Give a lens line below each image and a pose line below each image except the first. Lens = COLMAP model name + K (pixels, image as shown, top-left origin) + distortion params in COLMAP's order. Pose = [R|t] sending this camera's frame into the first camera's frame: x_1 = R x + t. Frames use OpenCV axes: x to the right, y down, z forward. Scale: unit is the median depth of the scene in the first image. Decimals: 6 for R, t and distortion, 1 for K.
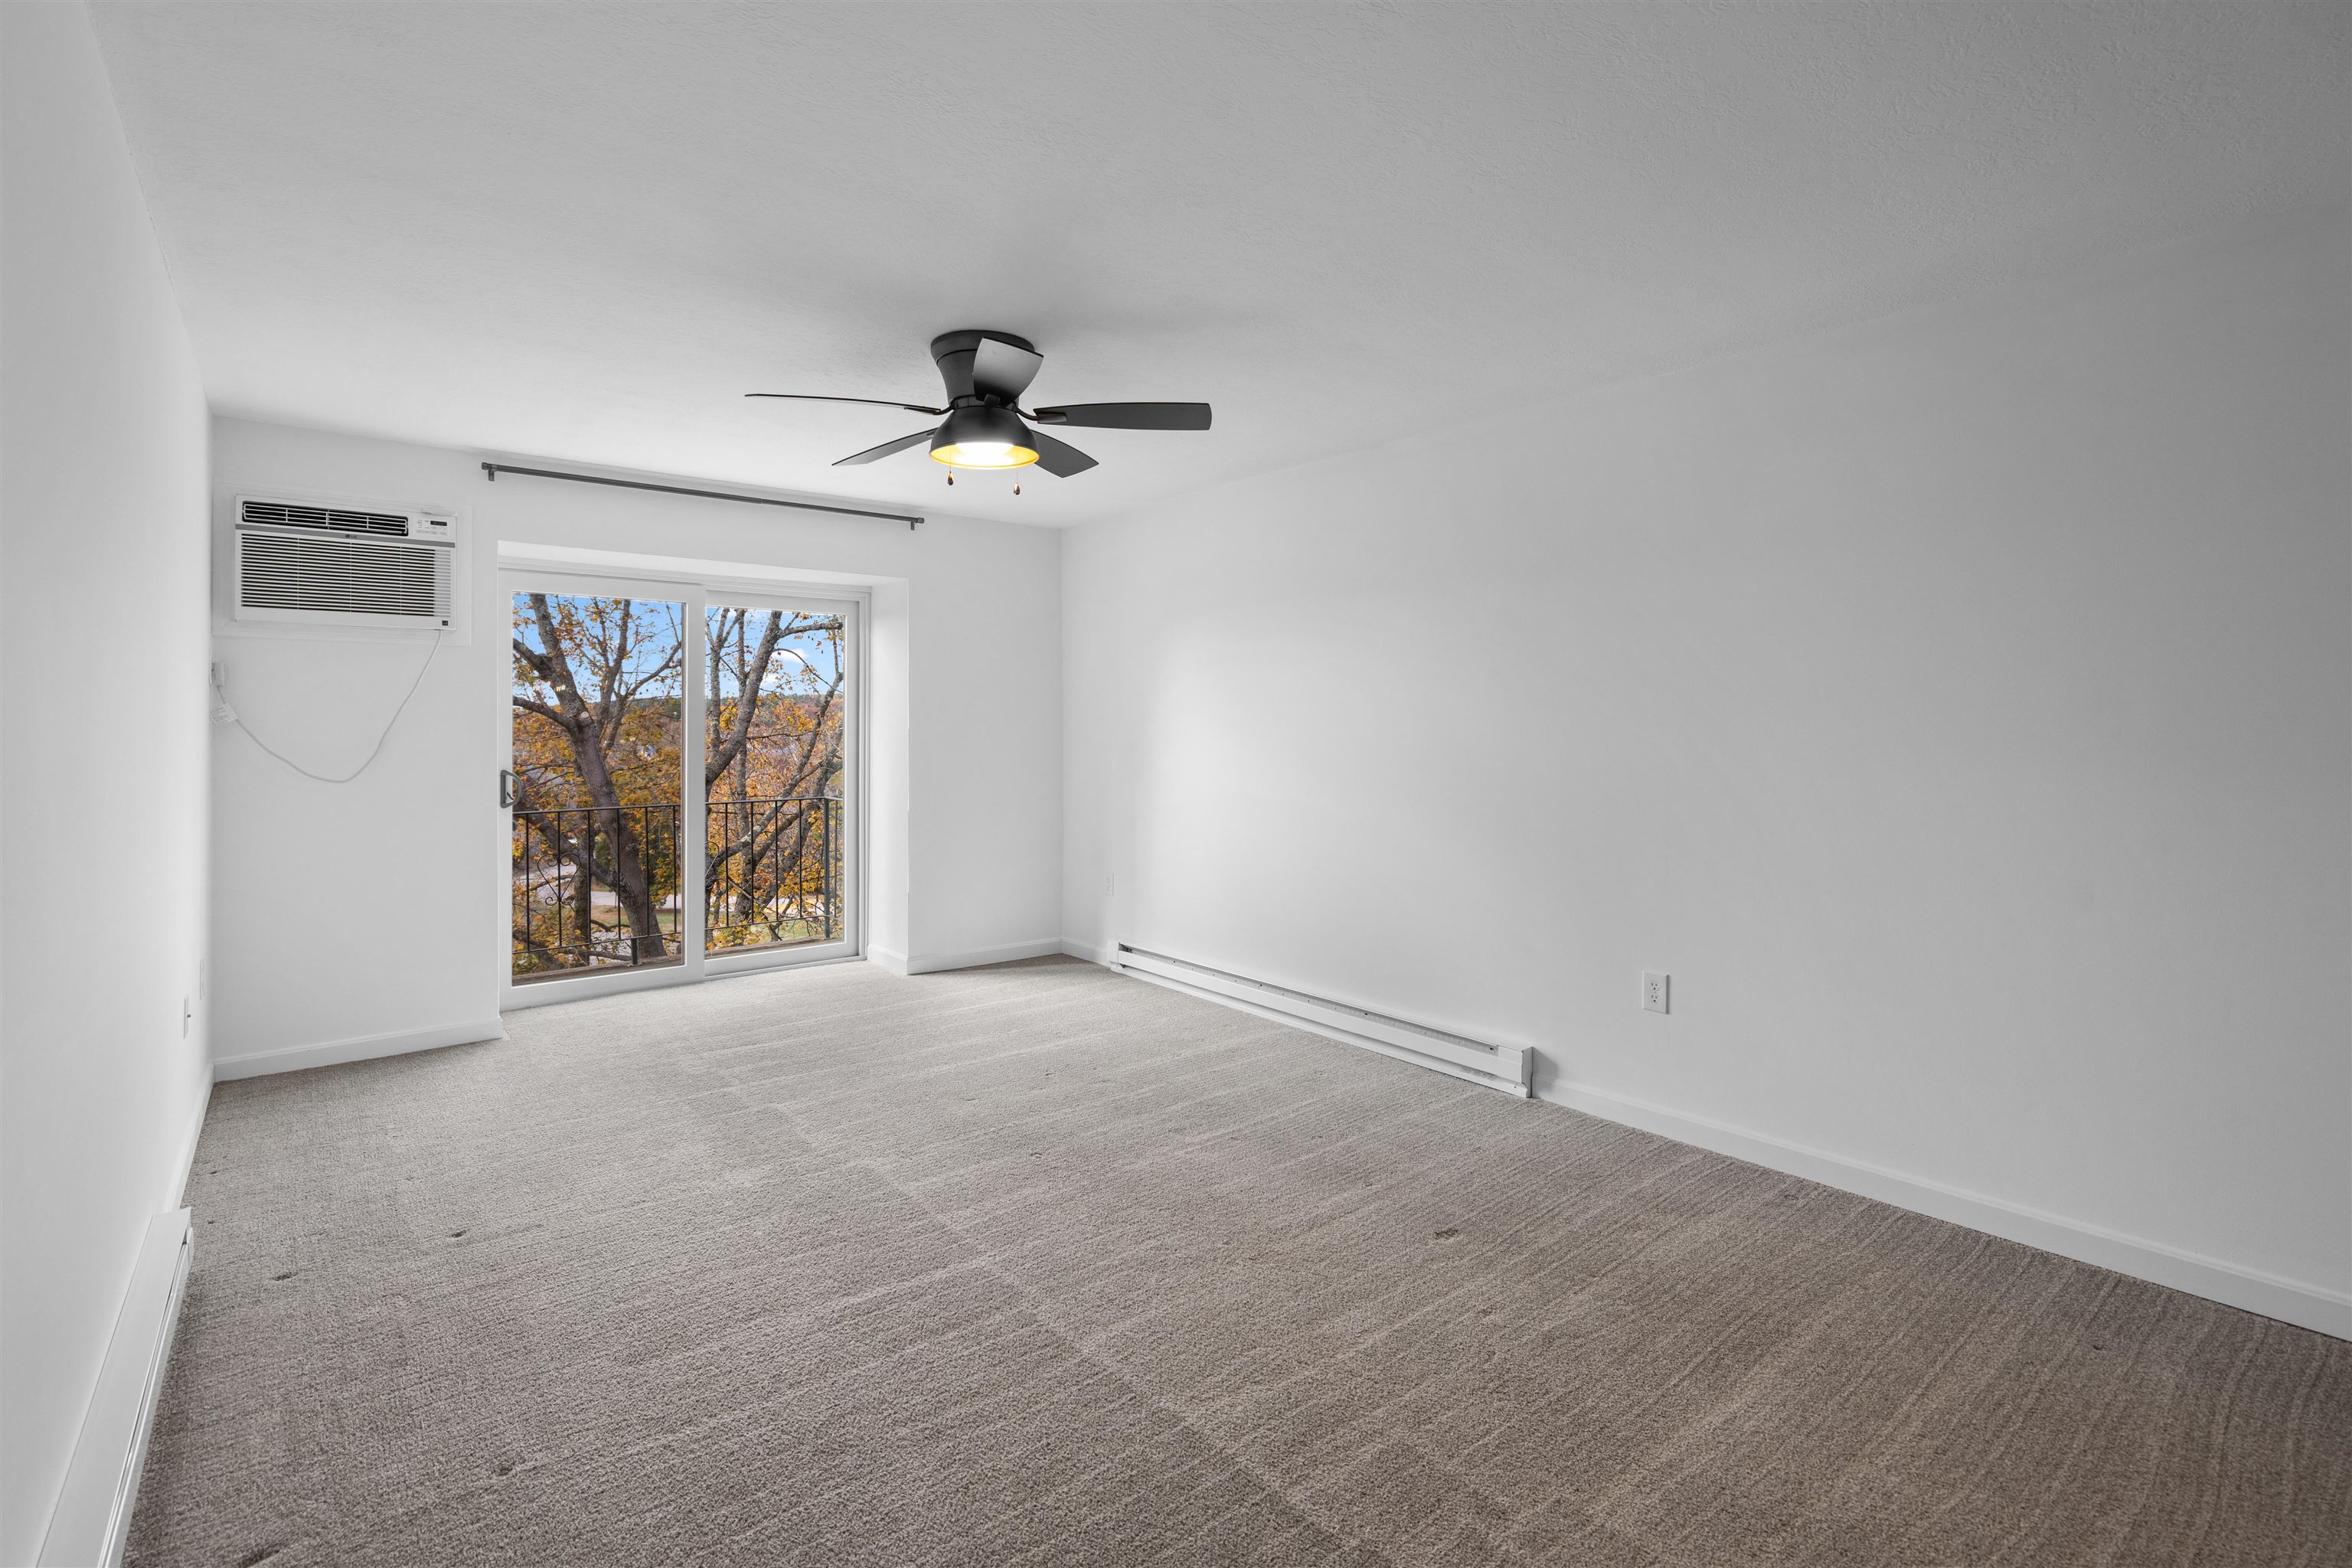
lens RADIAL K [[1075.6, 0, 1170.9], [0, 1075.6, 719.7], [0, 0, 1]] dist [-0.002171, 0.000157]
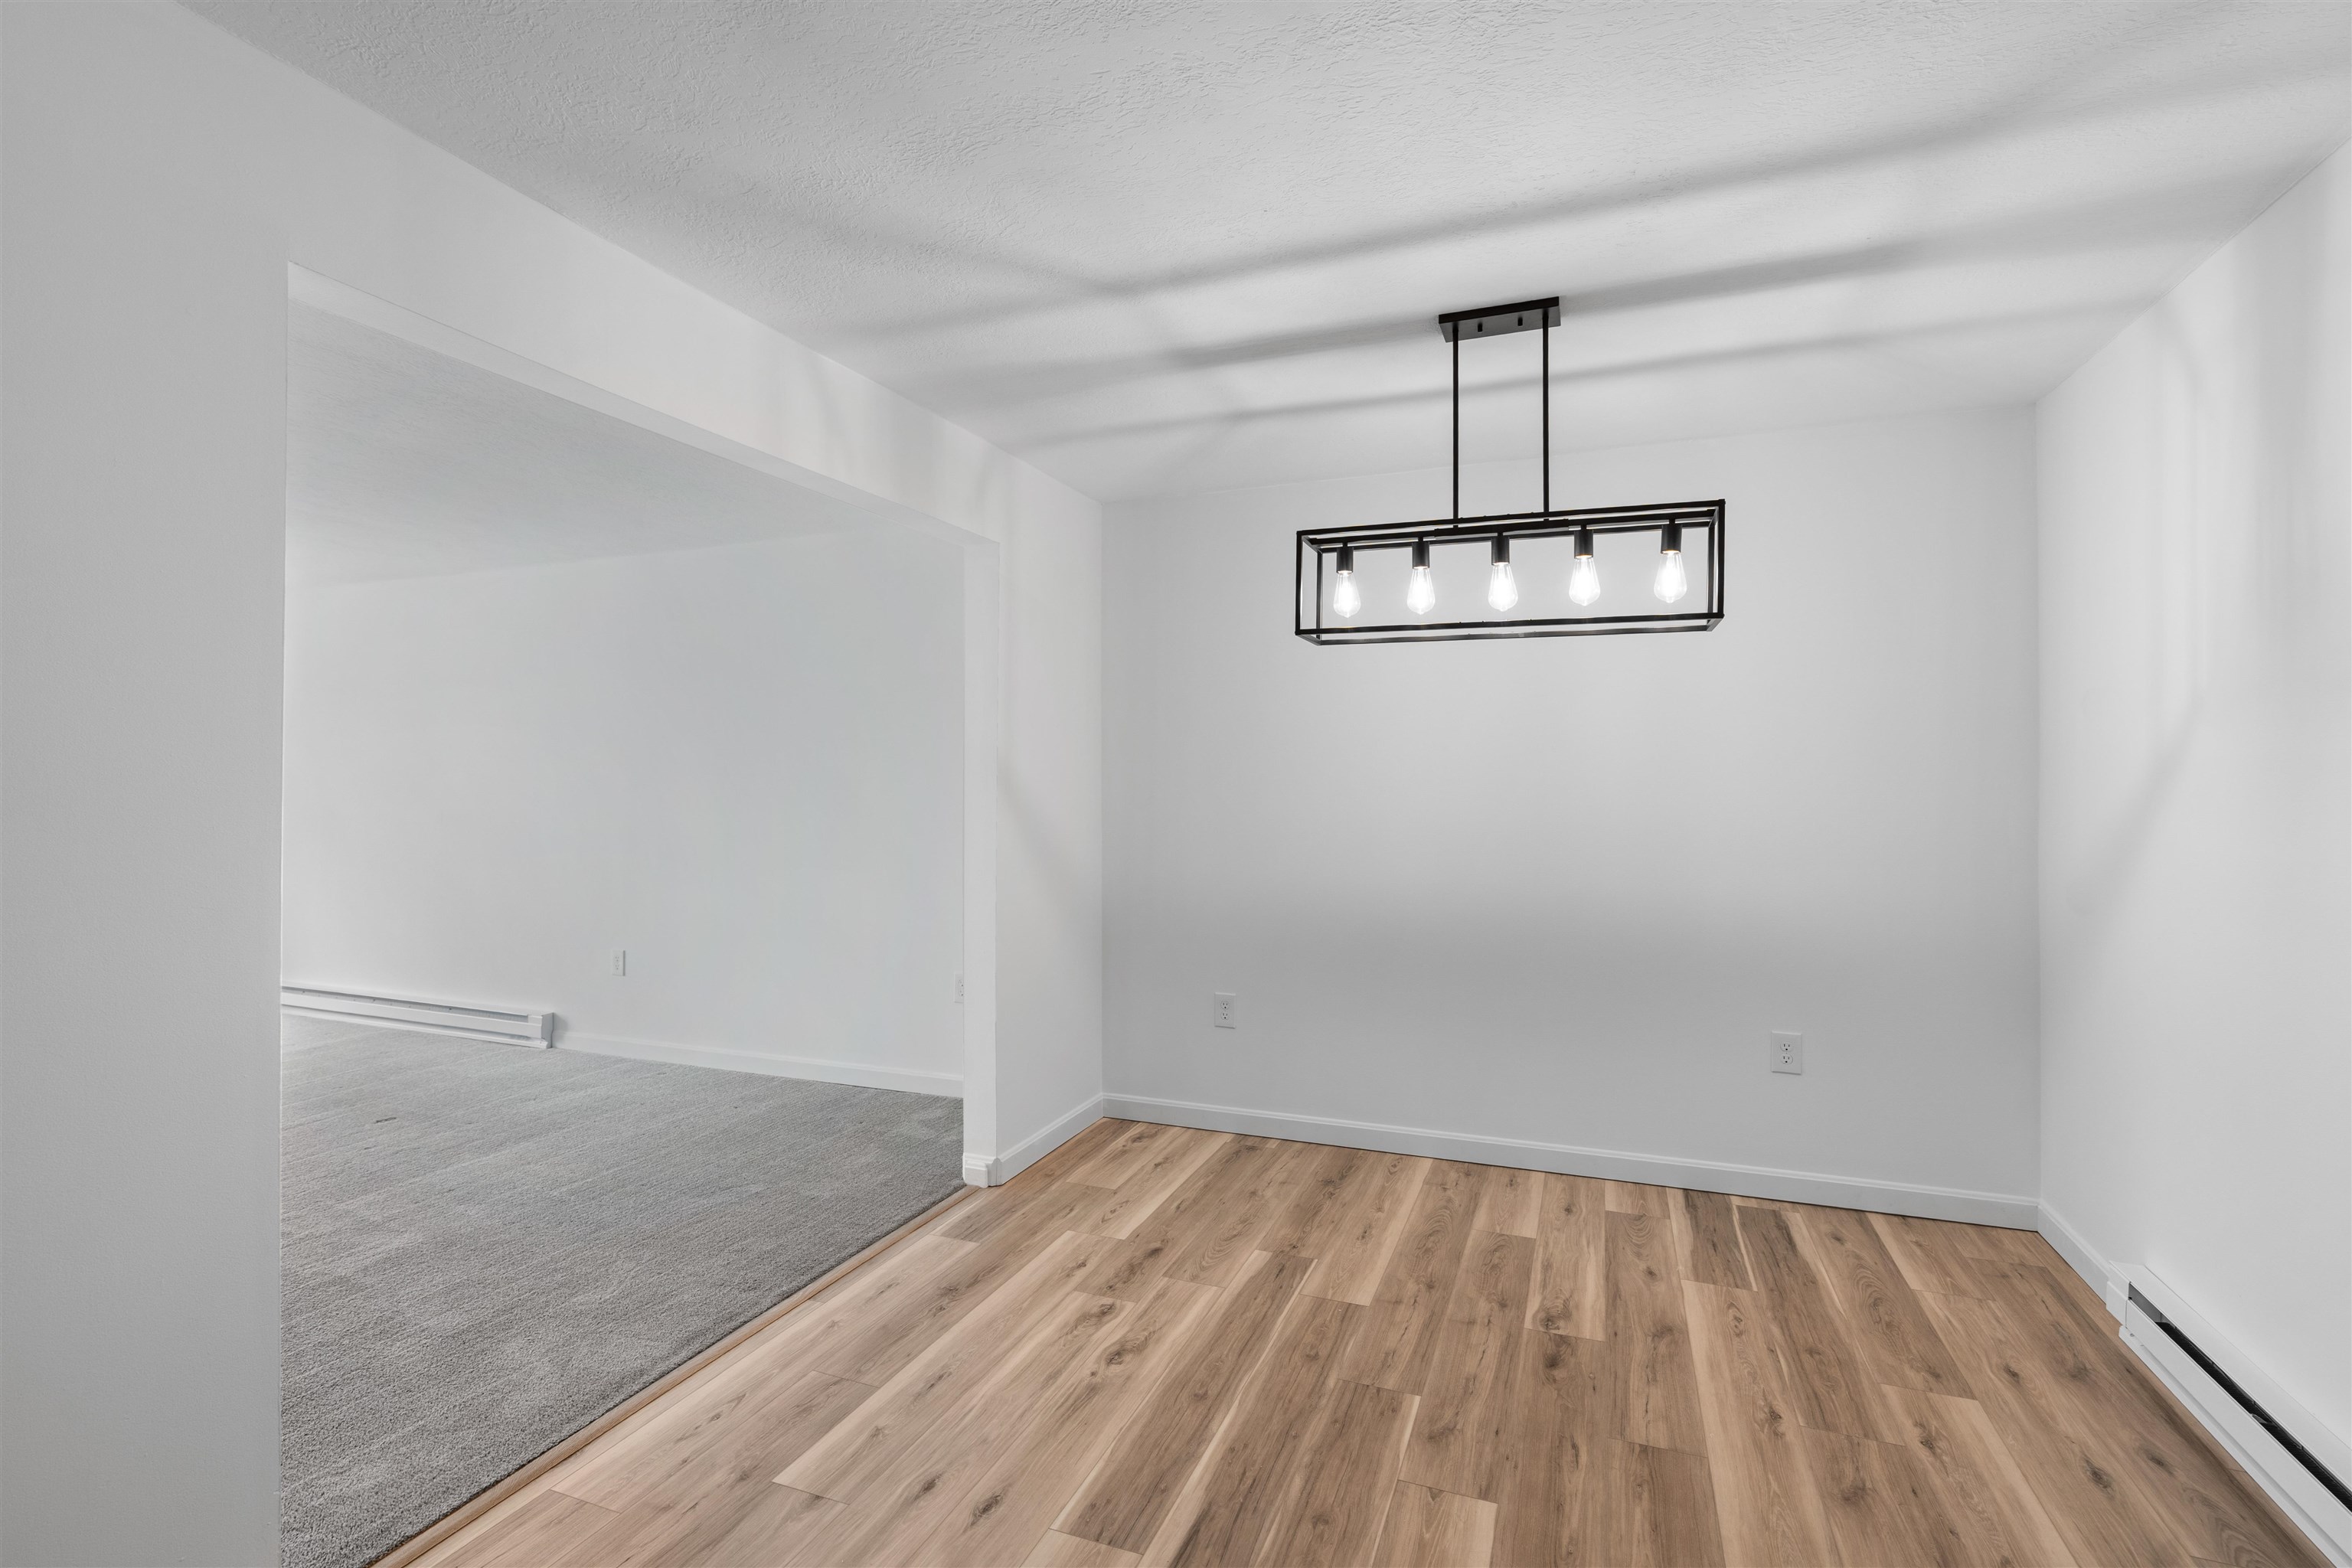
lens RADIAL K [[1064.1, 0, 1176.0], [0, 1064.1, 784.0], [0, 0, 1]] dist [0.000993, 0.000570]
pose [[0.862633, -0.004146, 0.505813, 0.330650], [-0.002956, 0.999908, 0.013238, -0.022413], [-0.505821, -0.012914, 0.862542, -0.634742]]
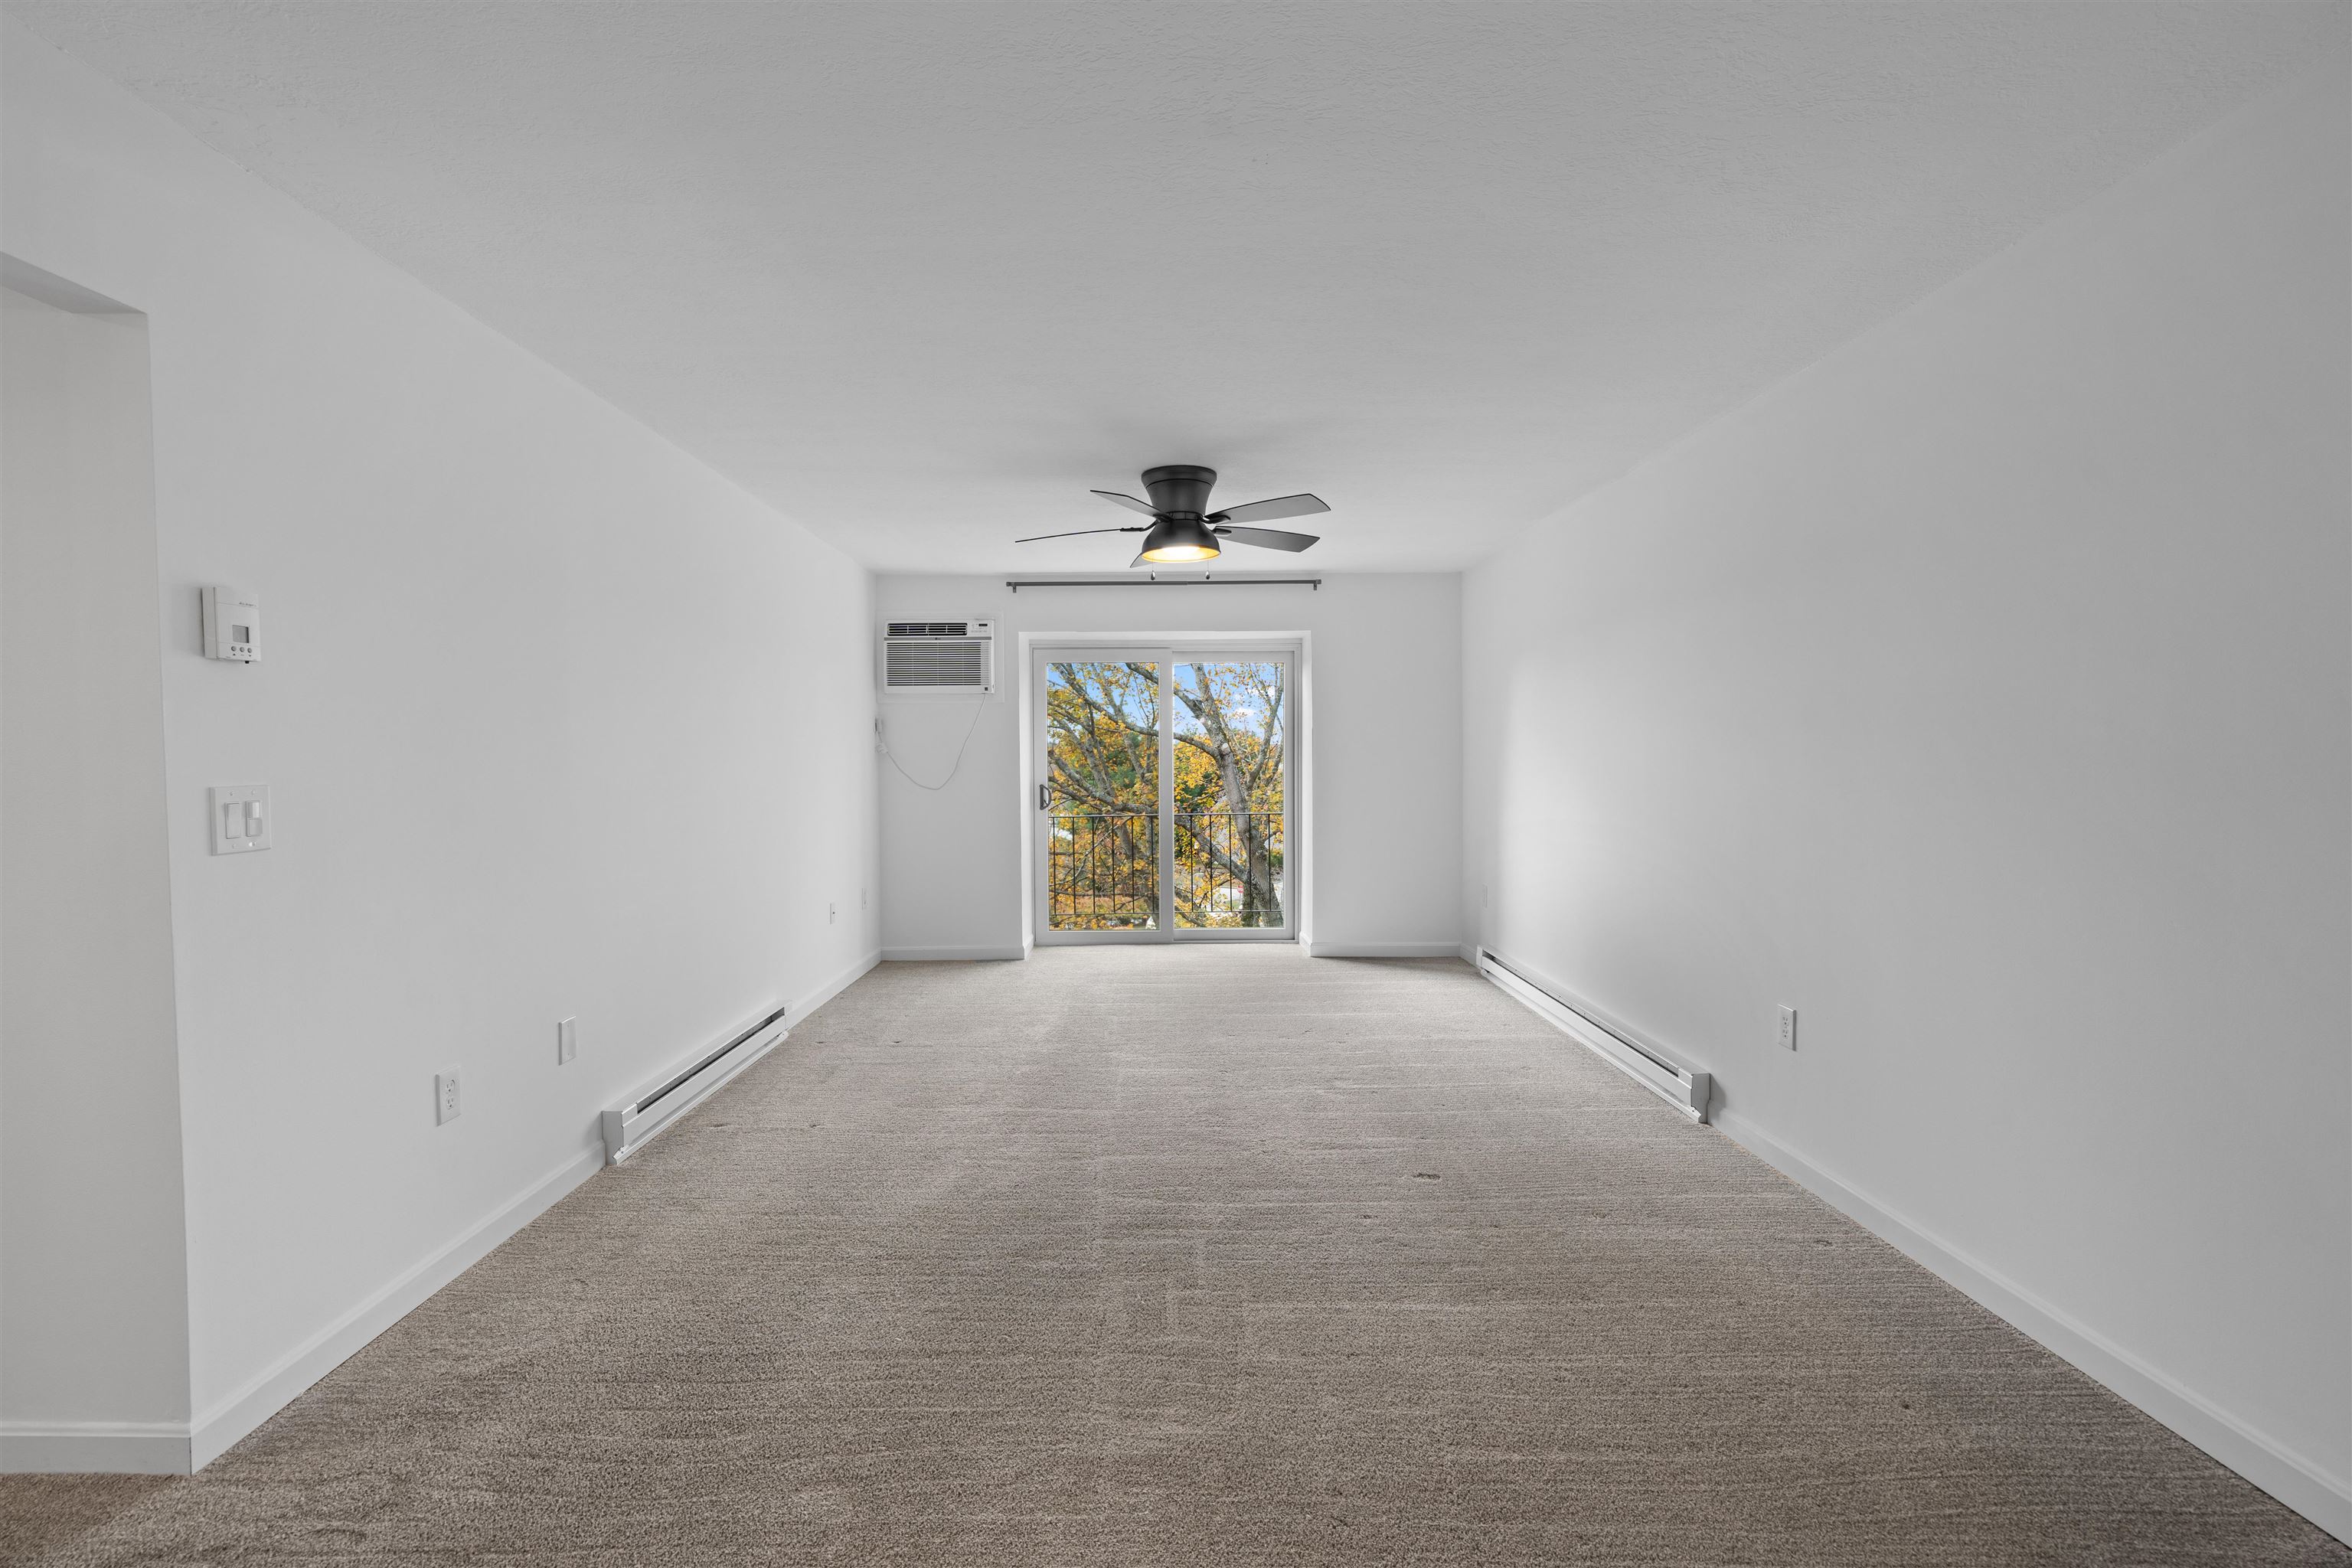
lens RADIAL K [[1064.1, 0, 1176.0], [0, 1064.1, 784.0], [0, 0, 1]] dist [0.000993, 0.000570]
pose [[0.792502, 0.012329, -0.609745, 0.532254], [0.008948, 0.999453, 0.031838, 0.001498], [0.609804, -0.030688, 0.791958, -0.066770]]
